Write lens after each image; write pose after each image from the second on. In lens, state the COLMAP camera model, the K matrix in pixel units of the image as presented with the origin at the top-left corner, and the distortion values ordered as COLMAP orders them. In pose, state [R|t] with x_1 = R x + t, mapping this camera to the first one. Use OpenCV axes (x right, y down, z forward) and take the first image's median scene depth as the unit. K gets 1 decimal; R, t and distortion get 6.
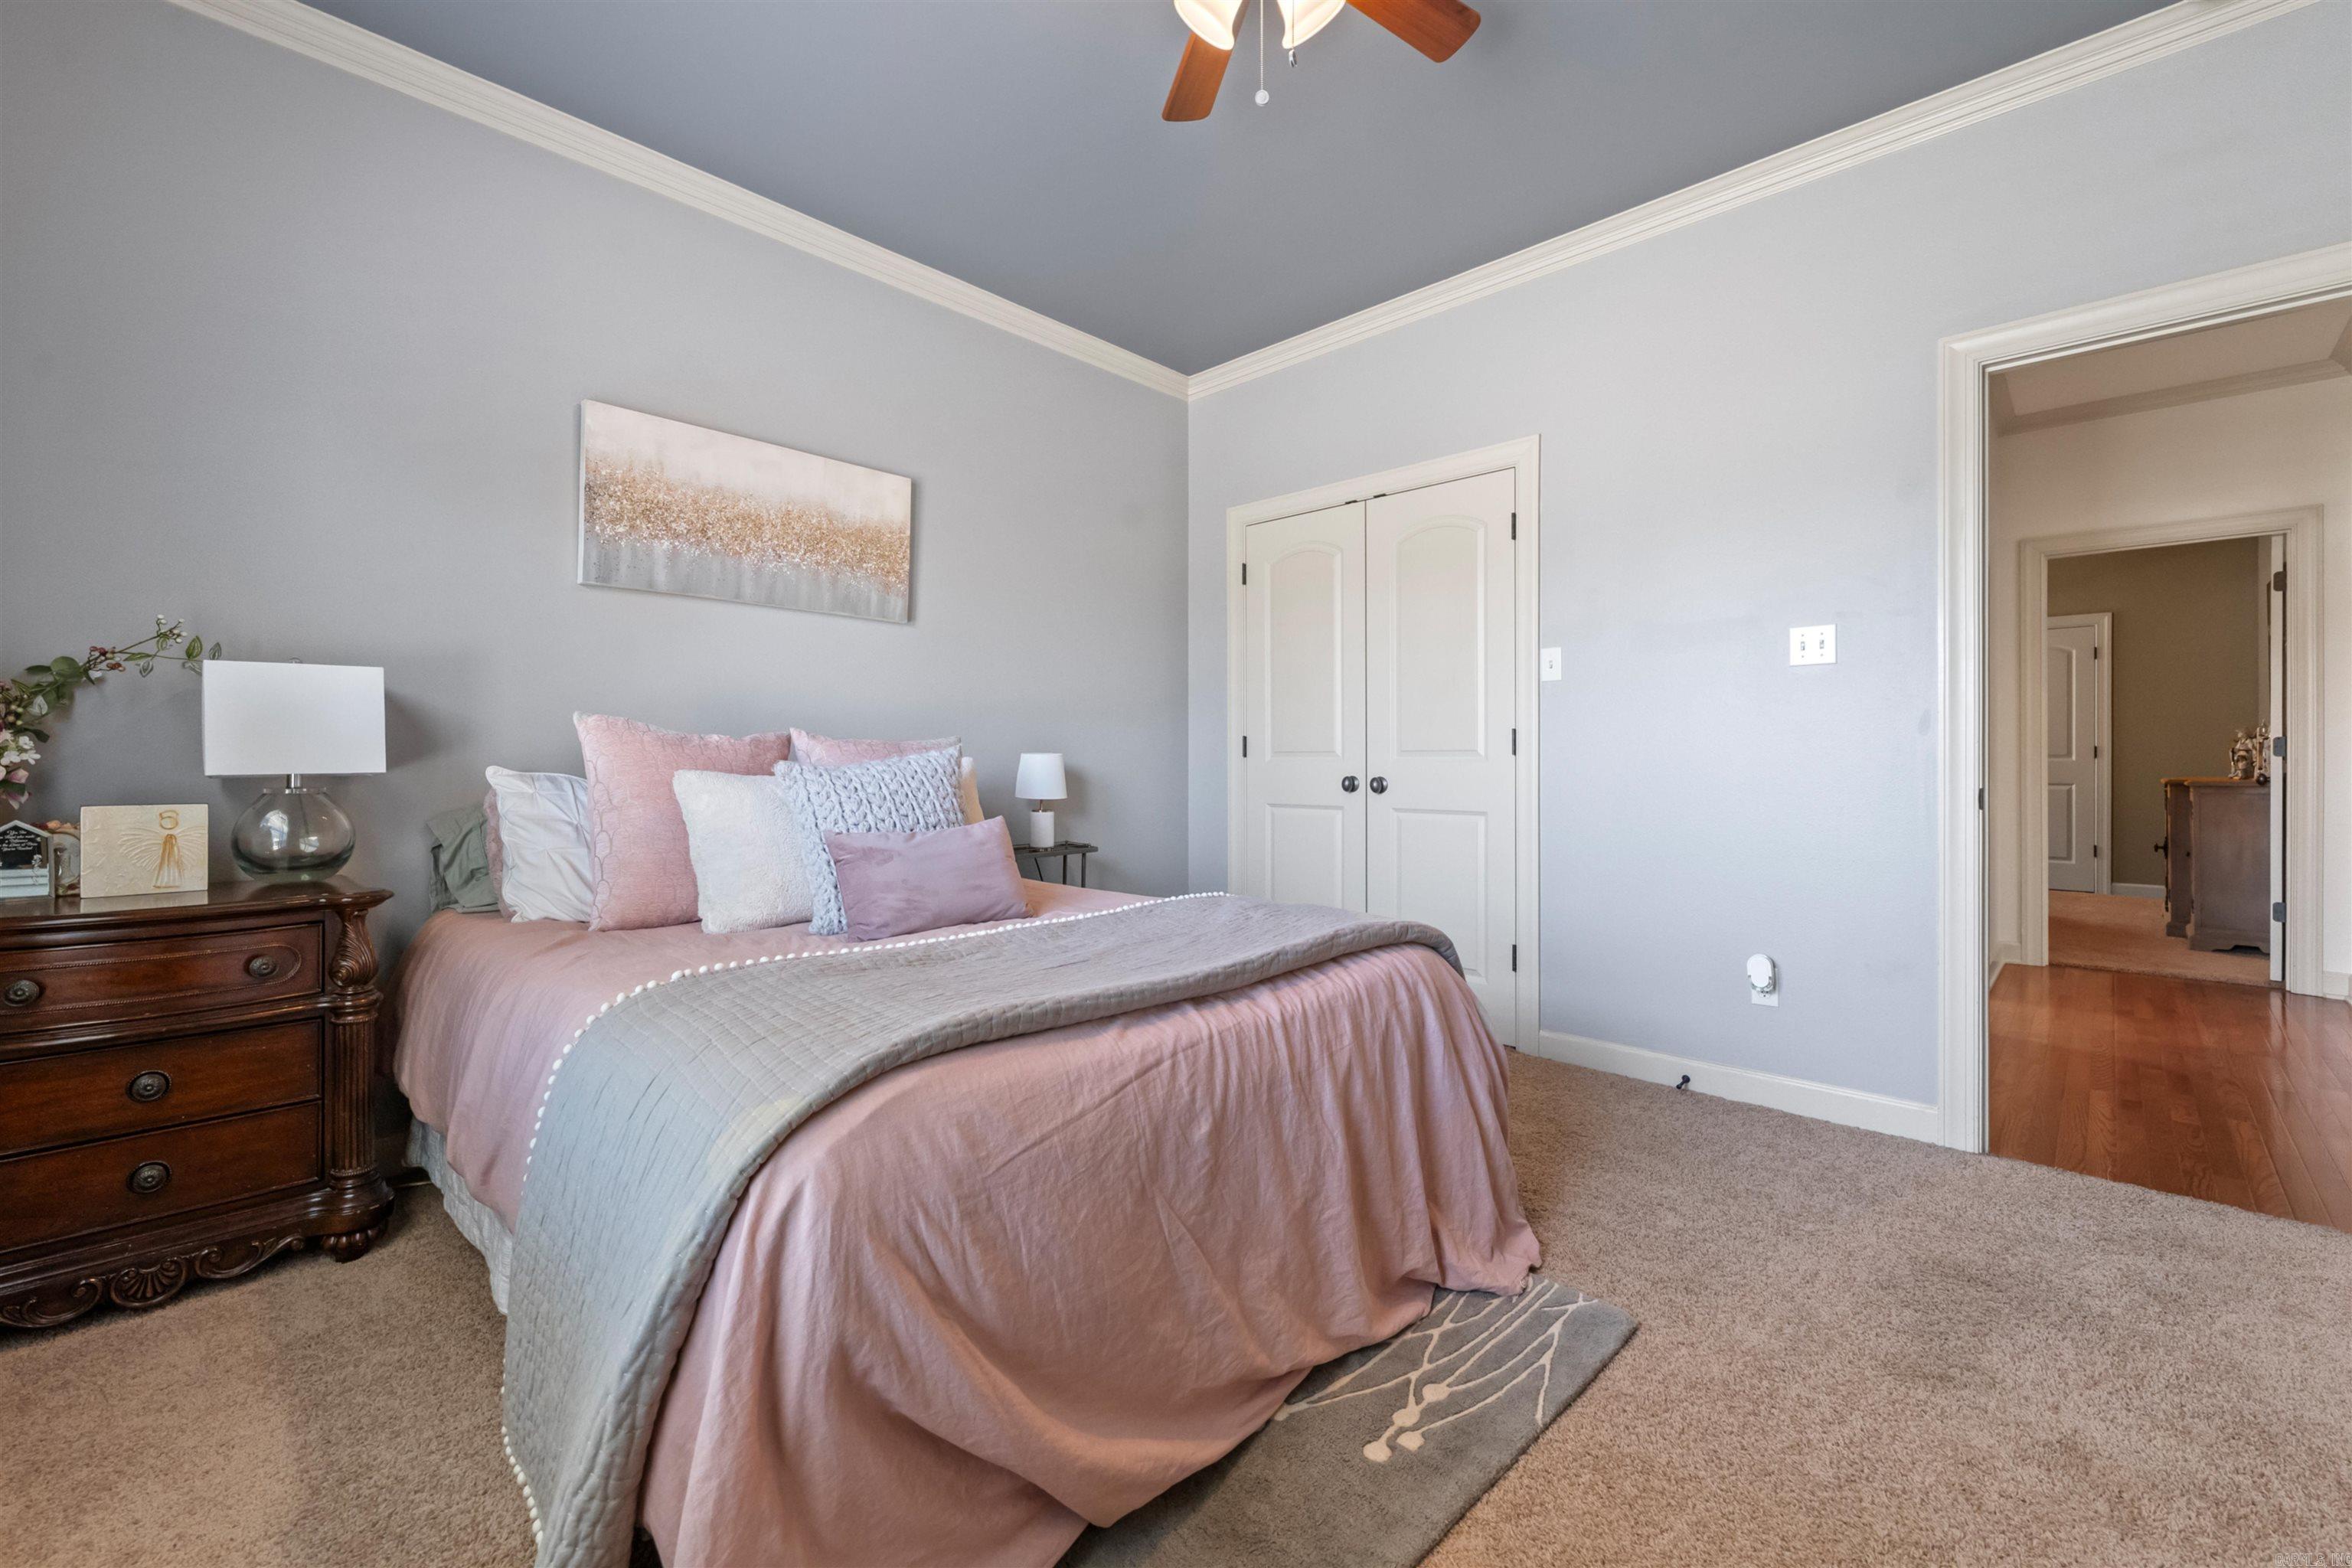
lens RADIAL K [[969.0, 0, 1172.6], [0, 969.0, 746.5], [0, 0, 1]] dist [0.000535, 0.000018]
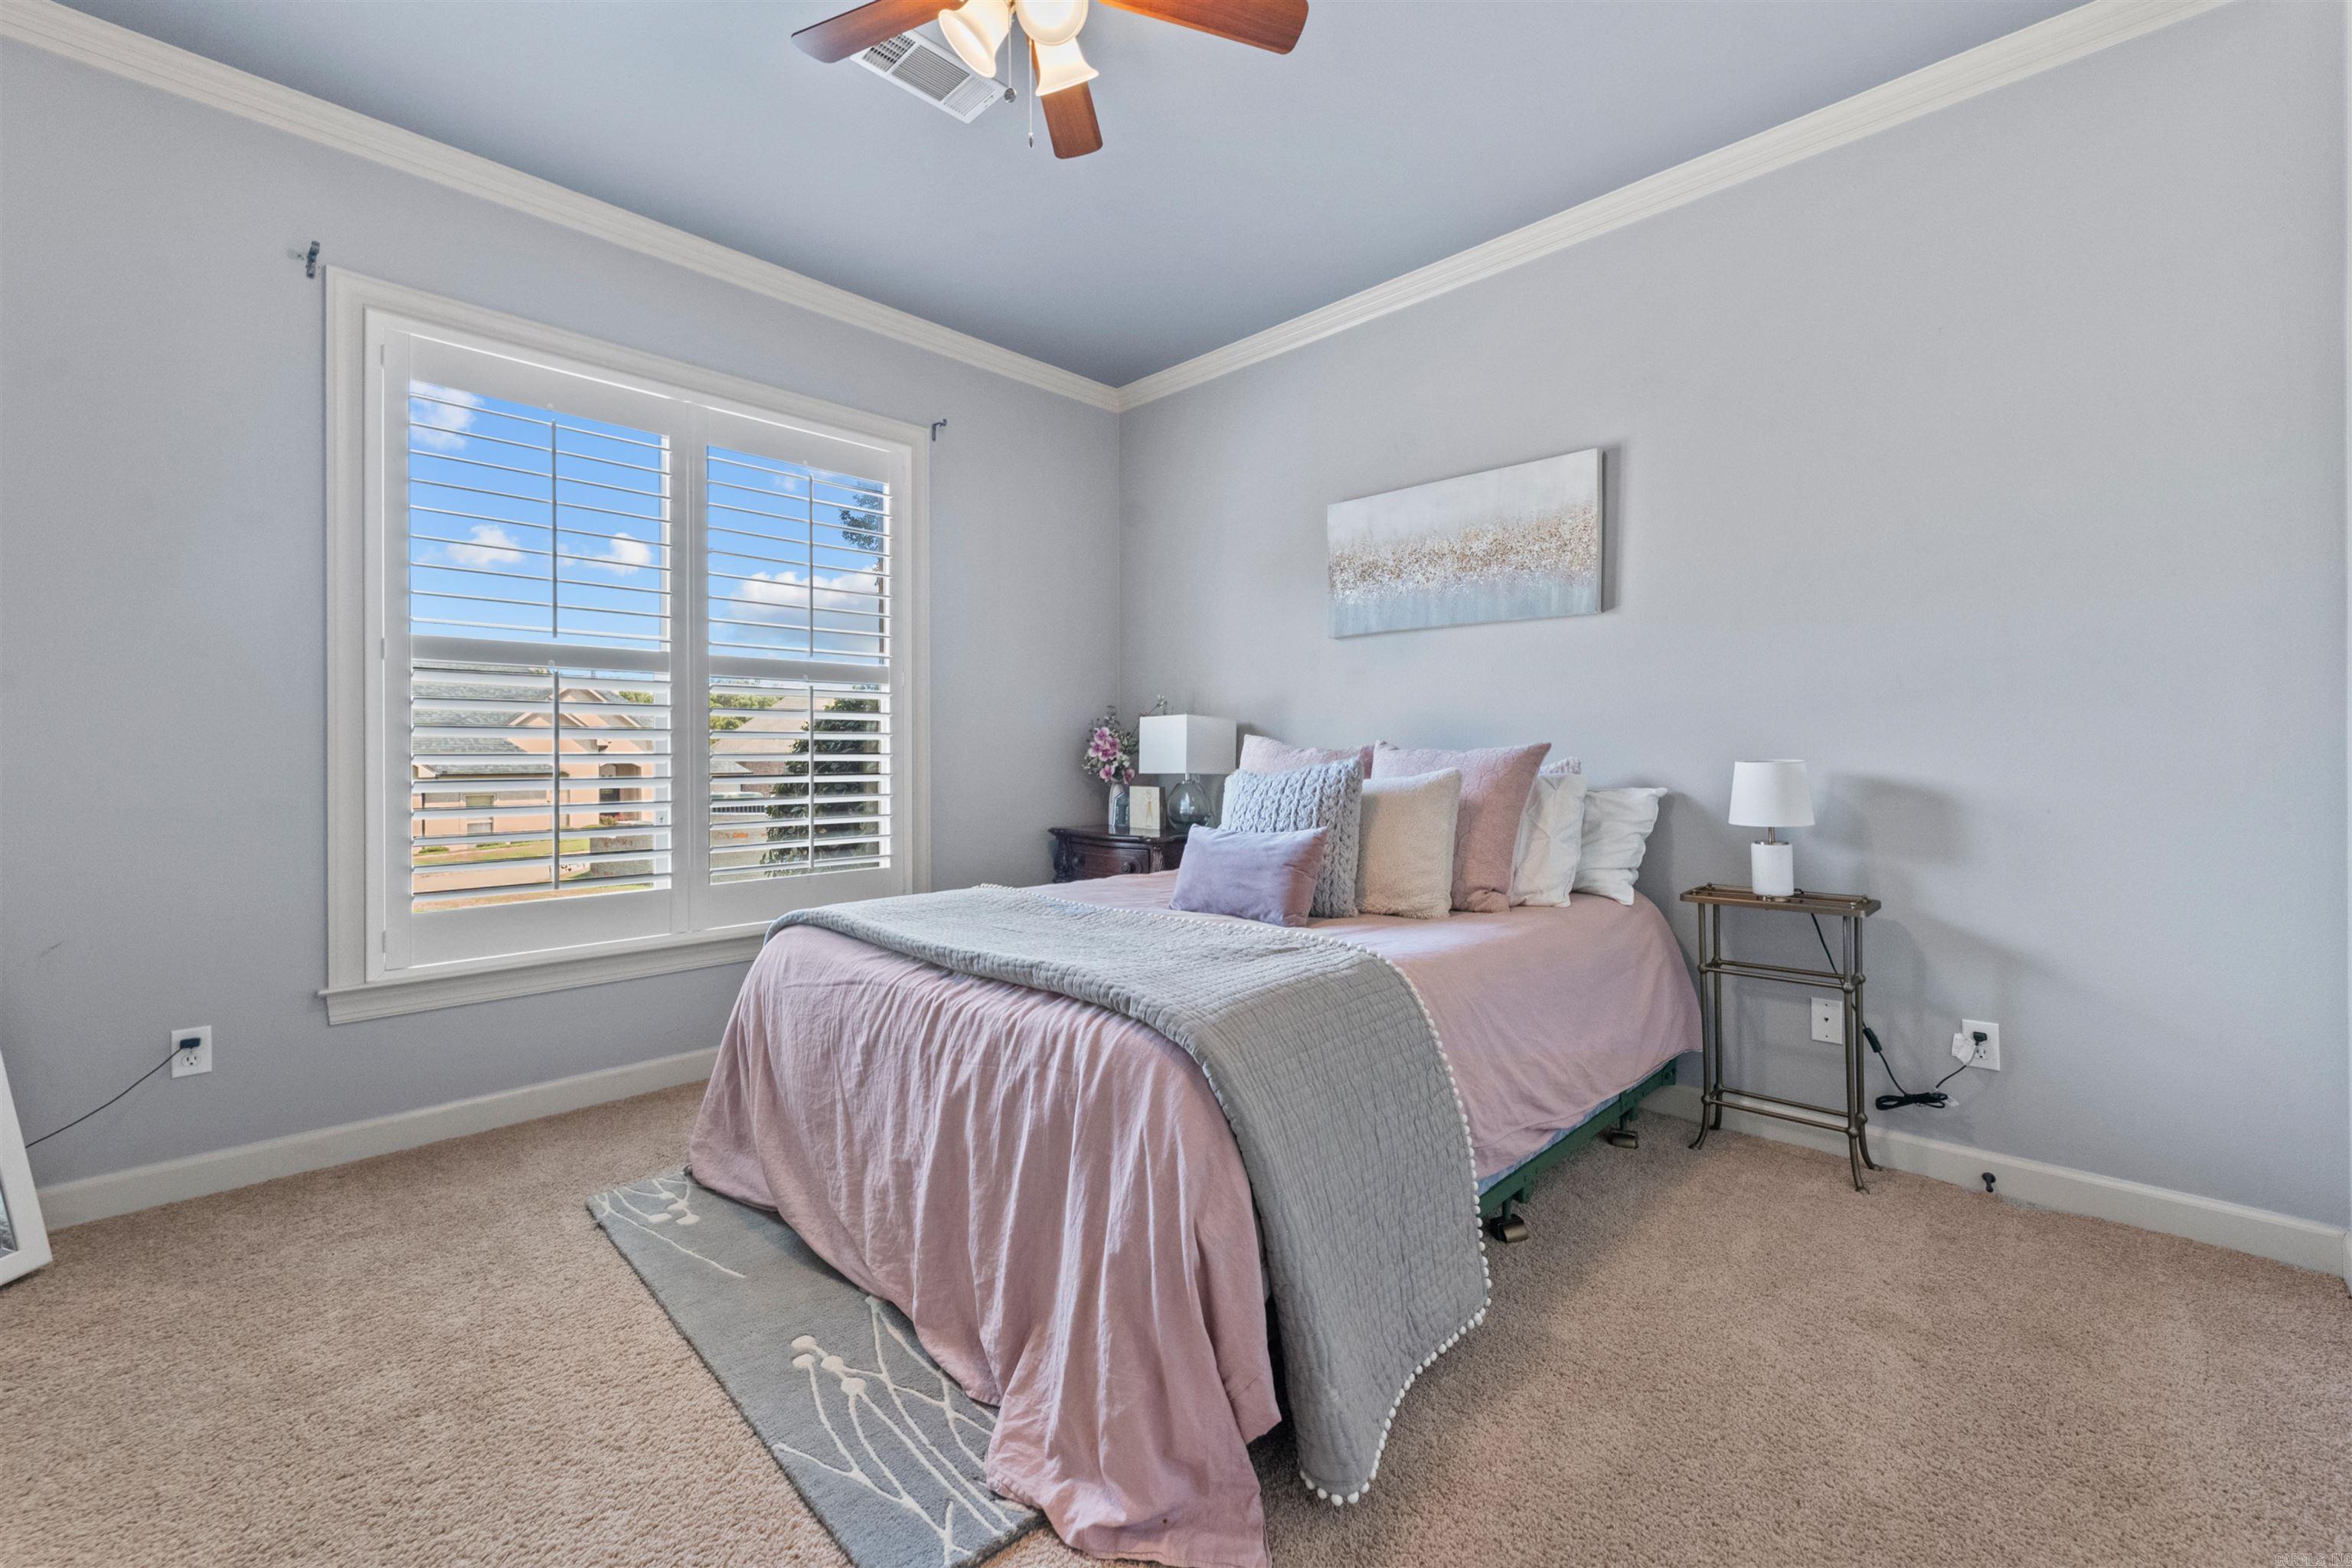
lens RADIAL K [[950.8, 0, 1181.7], [0, 950.8, 745.5], [0, 0, 1]] dist [-0.000362, -0.000012]
pose [[0.003713, -0.012562, -0.999914, 1.163885], [0.018713, 0.999747, -0.012490, -0.004902], [0.999818, -0.018665, 0.003947, 1.212827]]
